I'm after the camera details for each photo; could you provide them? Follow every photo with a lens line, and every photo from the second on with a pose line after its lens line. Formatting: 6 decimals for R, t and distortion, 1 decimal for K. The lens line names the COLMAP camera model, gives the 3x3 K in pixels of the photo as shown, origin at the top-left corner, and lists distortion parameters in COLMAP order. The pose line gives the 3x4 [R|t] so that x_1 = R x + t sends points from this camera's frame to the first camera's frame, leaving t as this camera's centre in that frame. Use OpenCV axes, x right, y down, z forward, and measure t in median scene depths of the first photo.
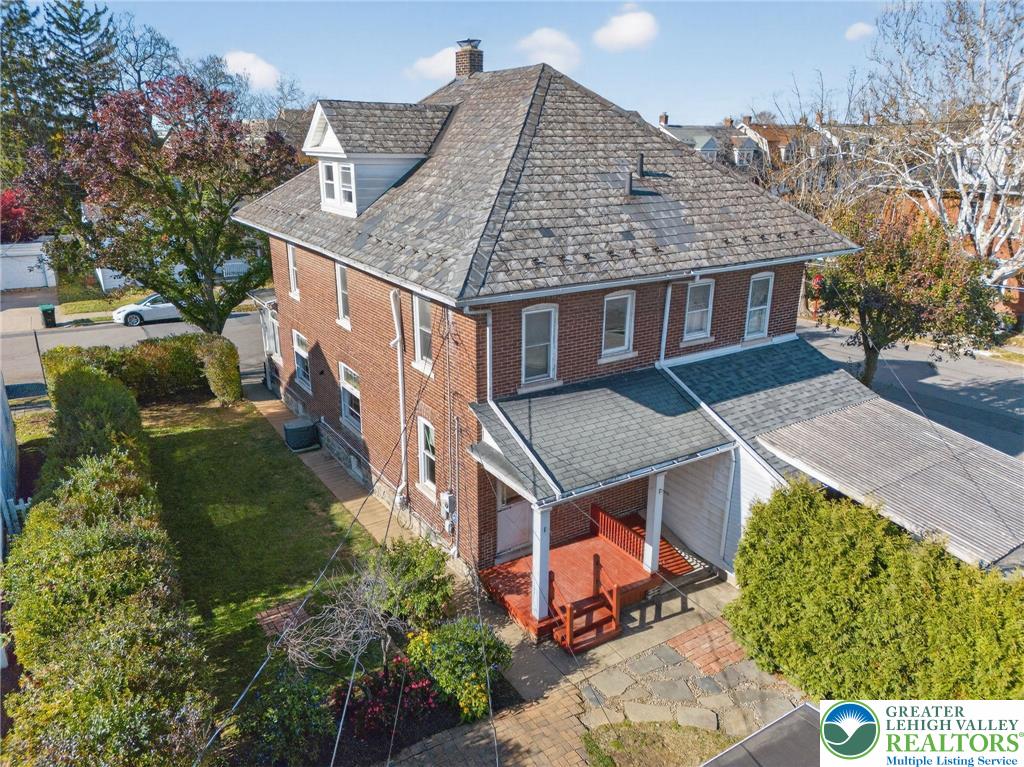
lens RADIAL K [[708.7, 0, 513.2], [0, 708.7, 378.9], [0, 0, 1]] dist [0.004816, 0.000941]
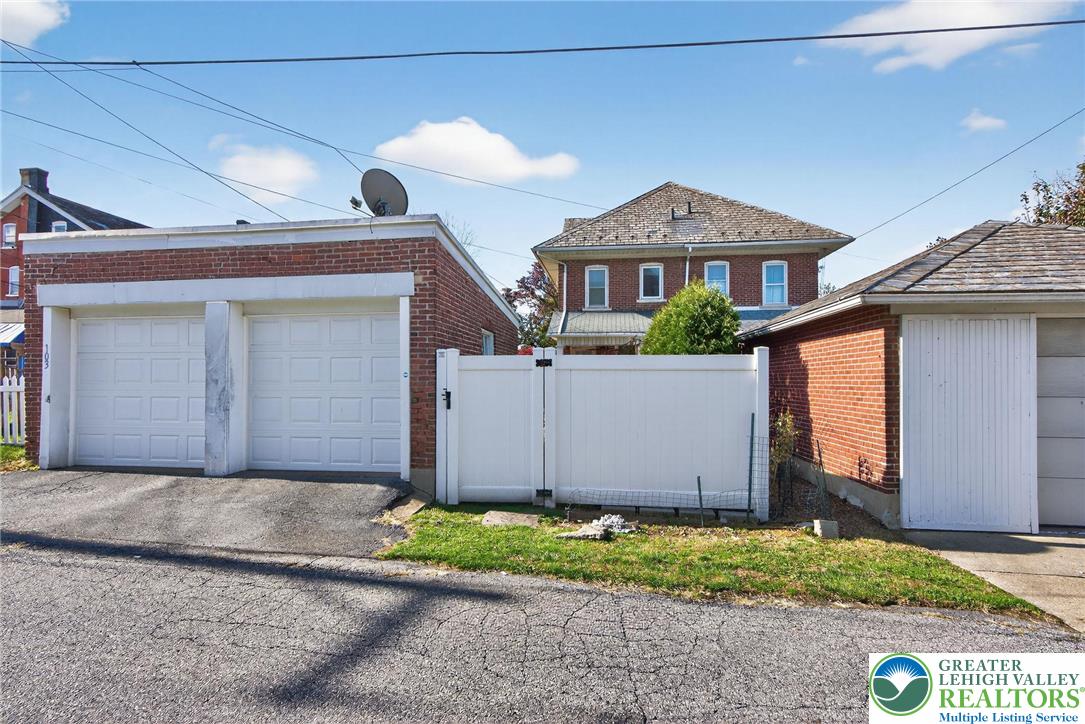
lens RADIAL K [[542.3, 0, 542.5], [0, 542.3, 362.0], [0, 0, 1]] dist [-0.000312, 0.000115]
pose [[0.761520, -0.008717, -0.648082, 0.764888], [-0.198982, 0.948478, -0.246568, 0.471815], [0.616841, 0.316723, 0.720551, -0.089777]]
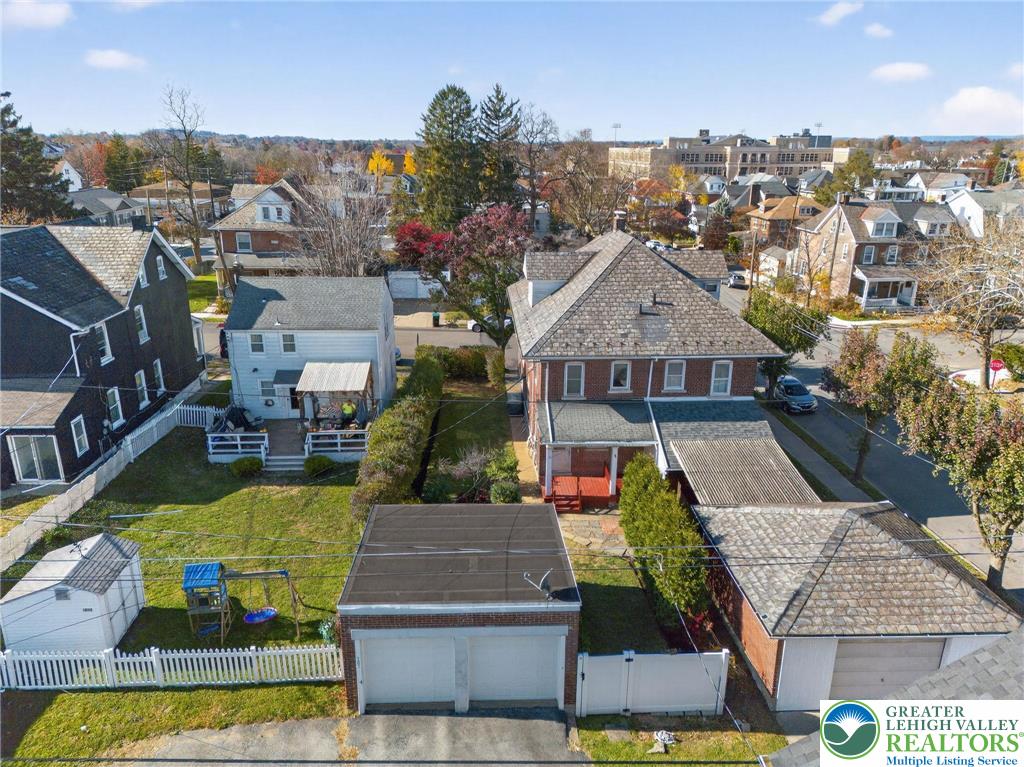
lens RADIAL K [[708.7, 0, 513.2], [0, 708.7, 378.9], [0, 0, 1]] dist [0.004816, 0.000941]
pose [[0.859433, 0.154768, -0.487260, 0.824727], [-0.159132, 0.986715, 0.032732, -0.079825], [0.485852, 0.049408, 0.872643, -0.897903]]
